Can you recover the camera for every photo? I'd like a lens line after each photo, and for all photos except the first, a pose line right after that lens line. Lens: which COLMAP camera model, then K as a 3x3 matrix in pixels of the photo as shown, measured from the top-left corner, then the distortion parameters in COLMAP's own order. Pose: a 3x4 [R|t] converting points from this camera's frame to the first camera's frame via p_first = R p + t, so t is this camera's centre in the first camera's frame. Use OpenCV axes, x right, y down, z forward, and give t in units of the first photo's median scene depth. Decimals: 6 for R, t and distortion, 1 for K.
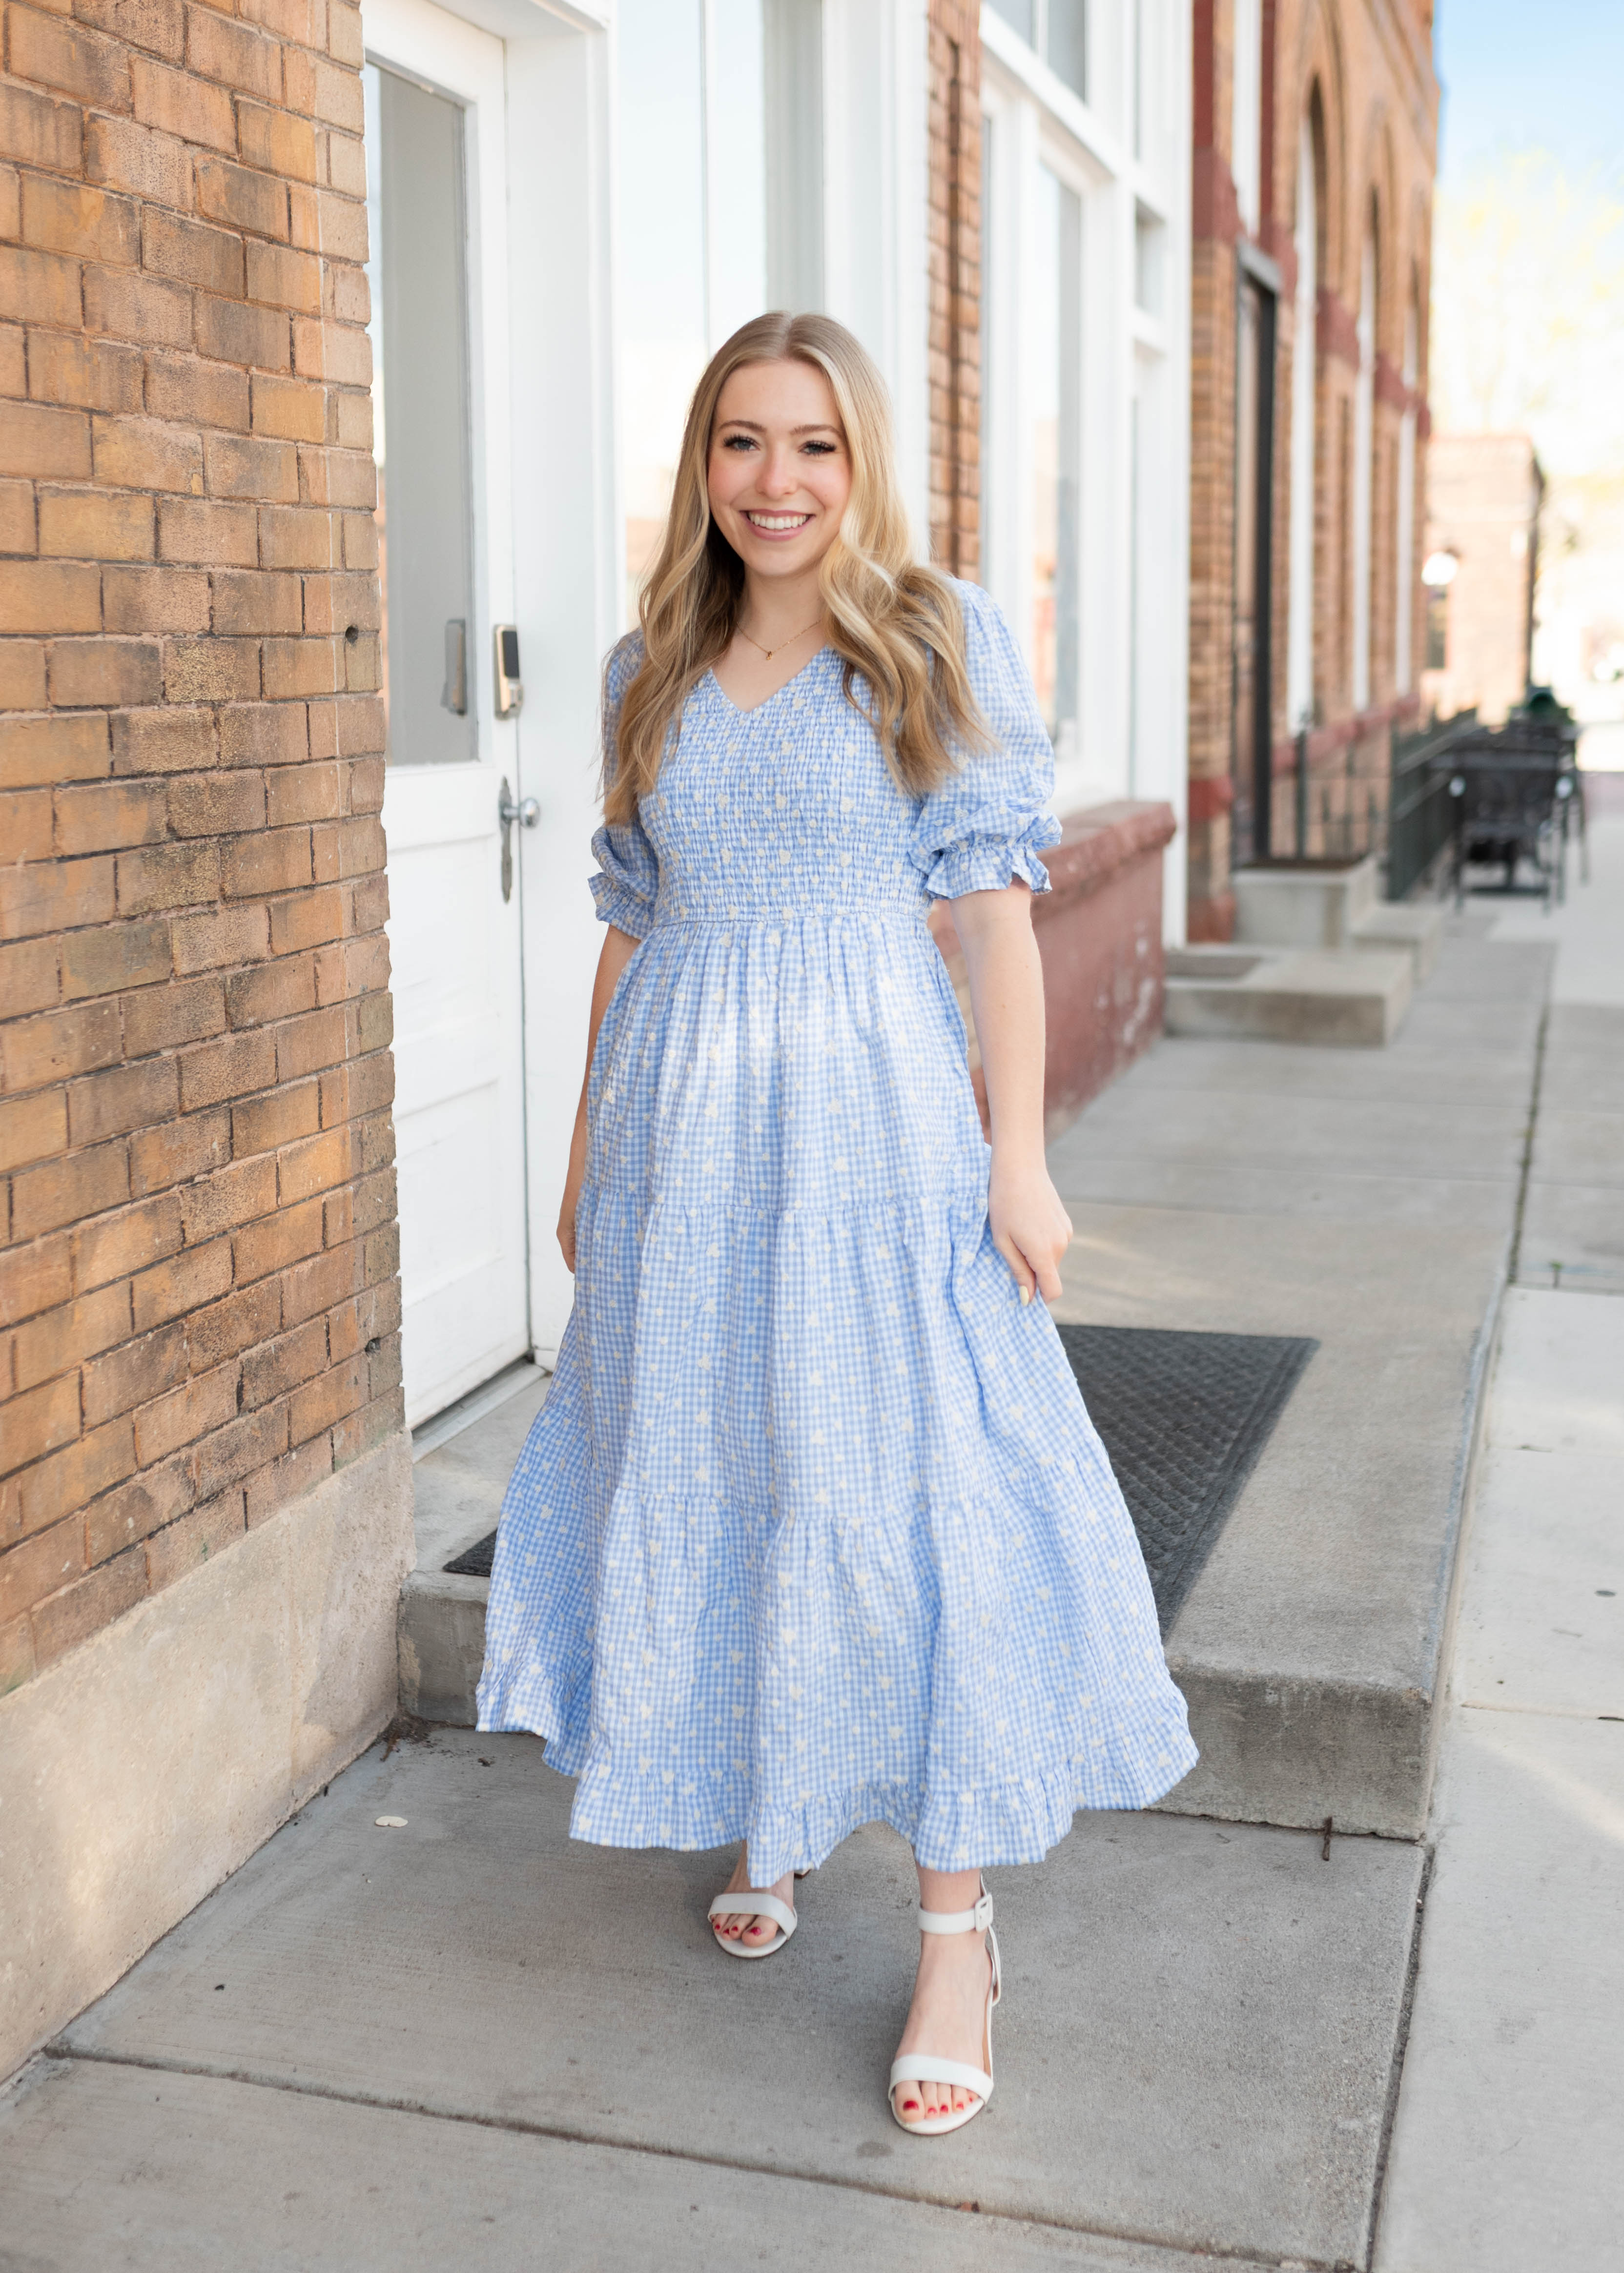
lens RADIAL K [[3050.8, 0, 812.0], [0, 3050.8, 1136.5], [0, 0, 1]] dist [-0.009752, -0.003026]
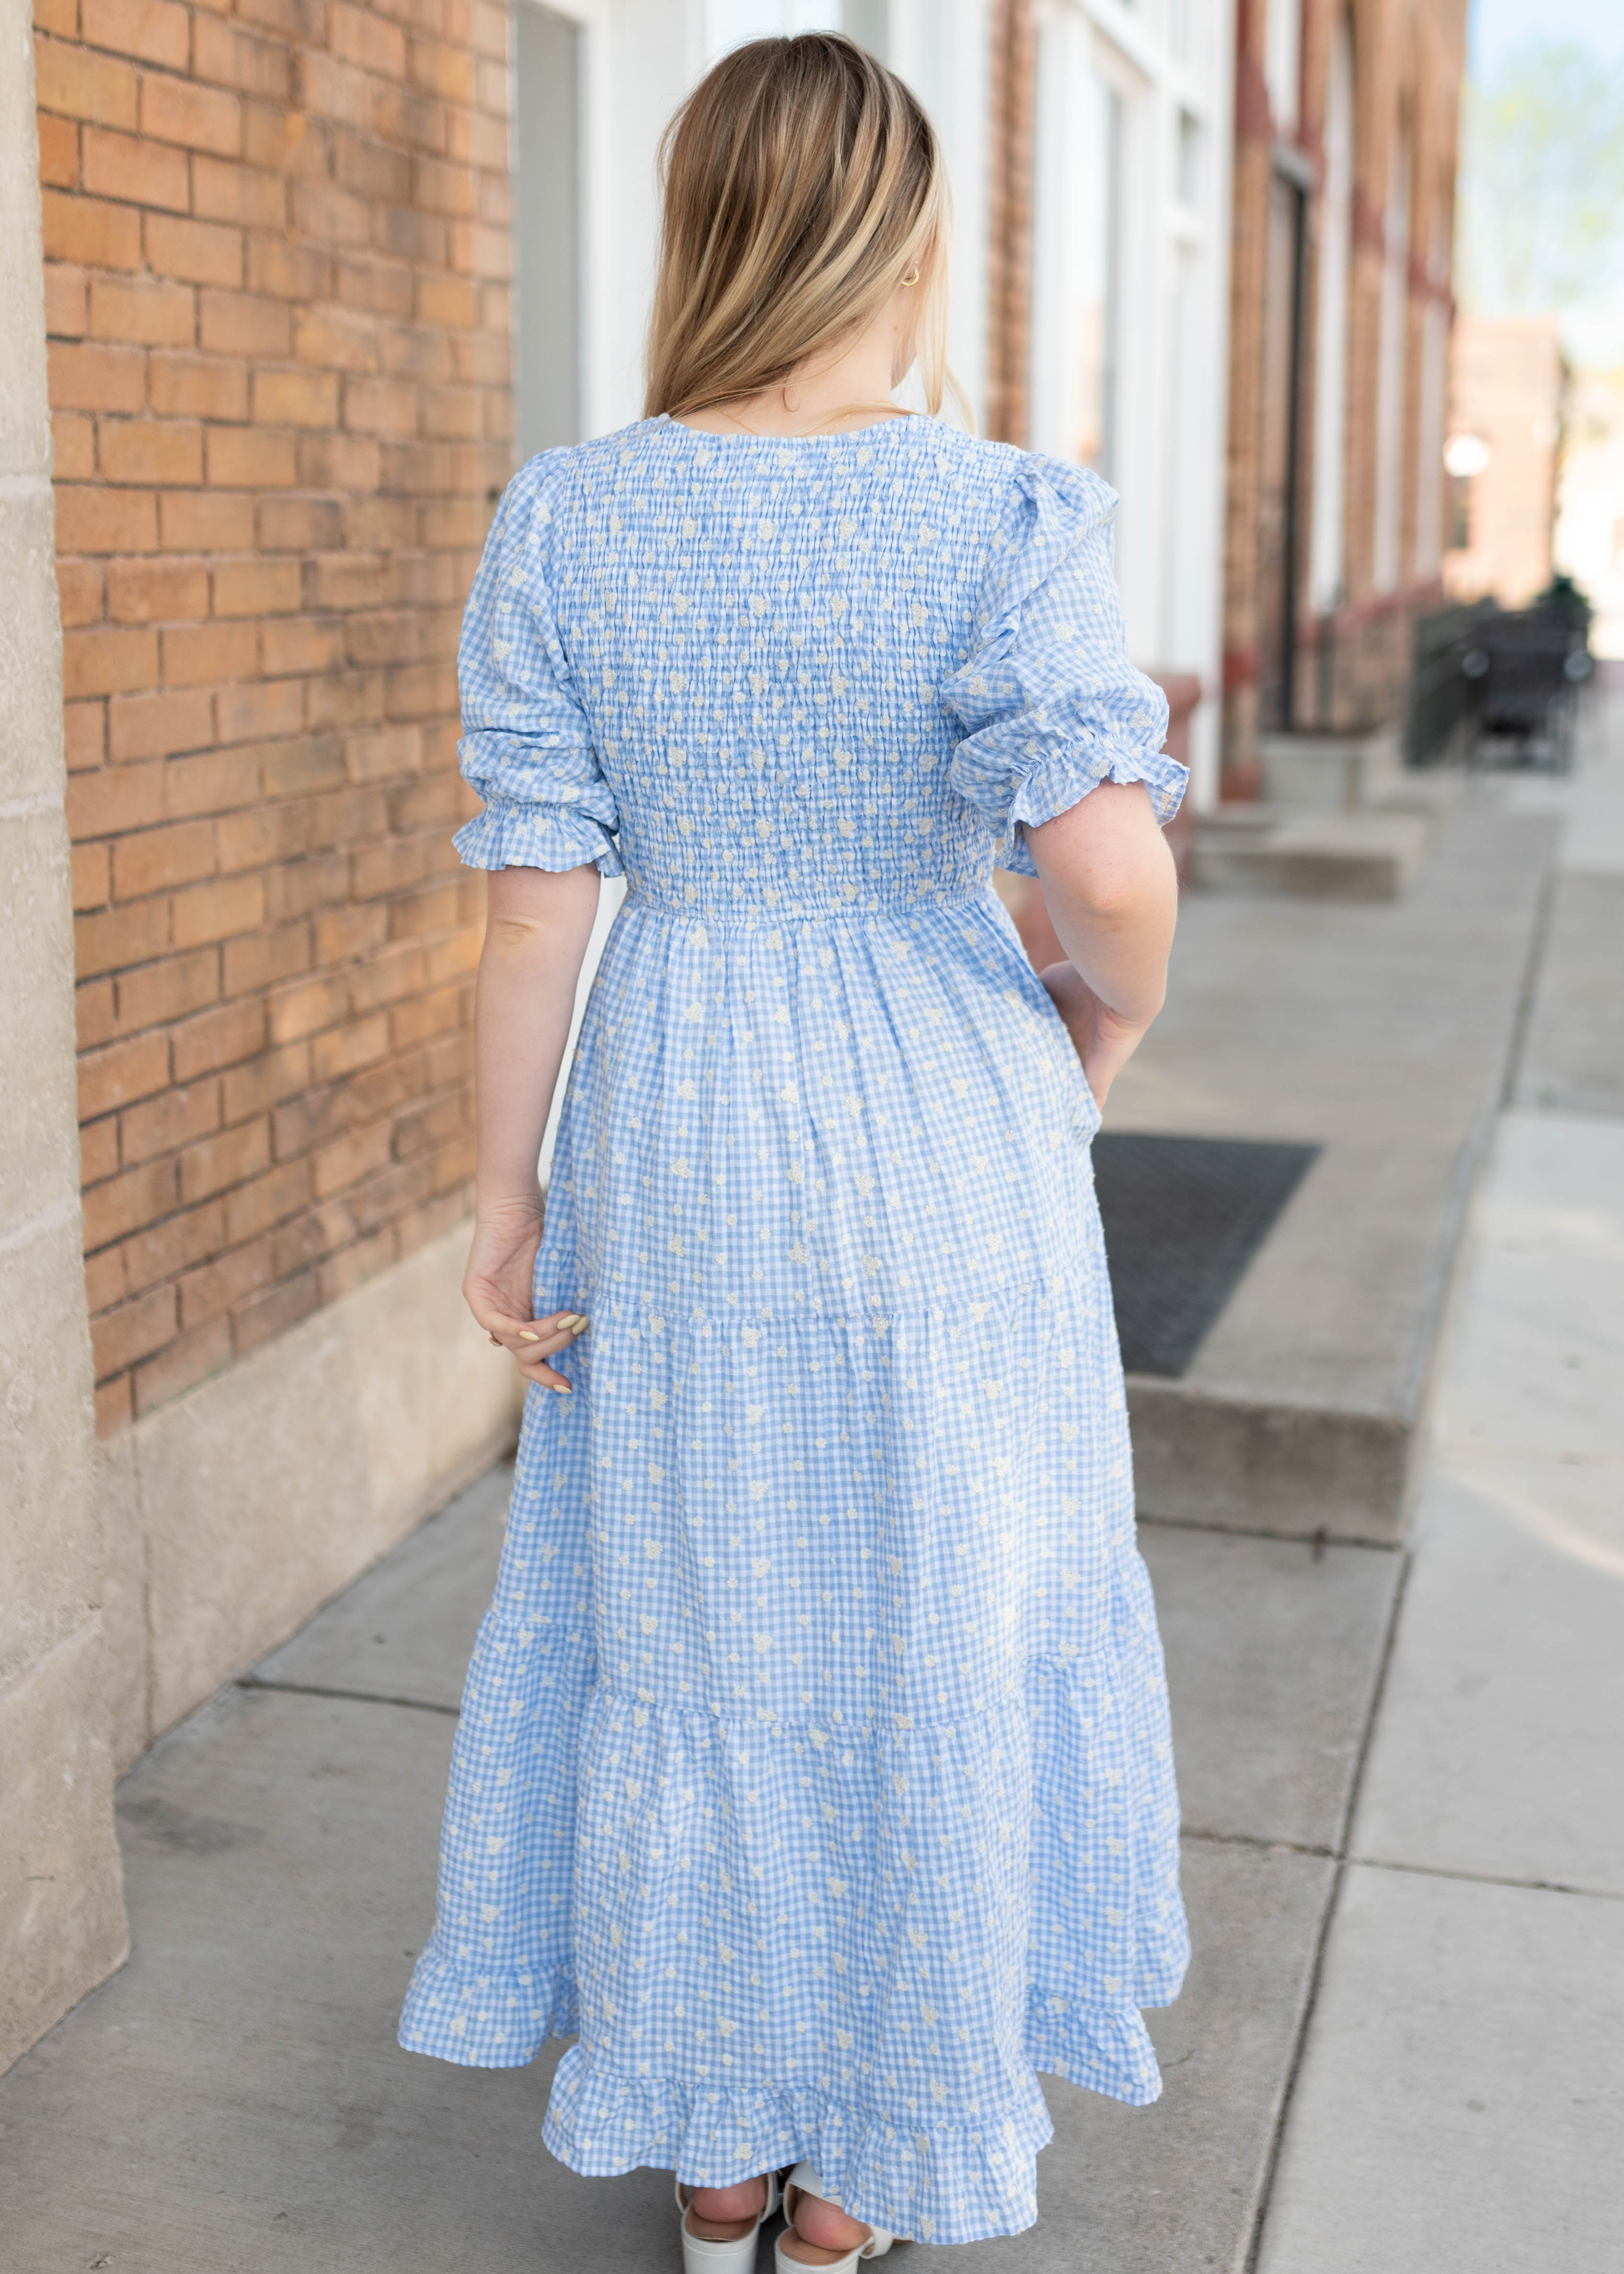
lens RADIAL K [[2980.4, 0, 883.2], [0, 2980.4, 1019.7], [0, 0, 1]] dist [-0.012635, 0.003139]
pose [[0.999819, 0.014594, 0.012210, -0.015384], [-0.014671, 0.999873, 0.006210, 0.026587], [-0.012118, -0.006388, 0.999906, -0.140850]]
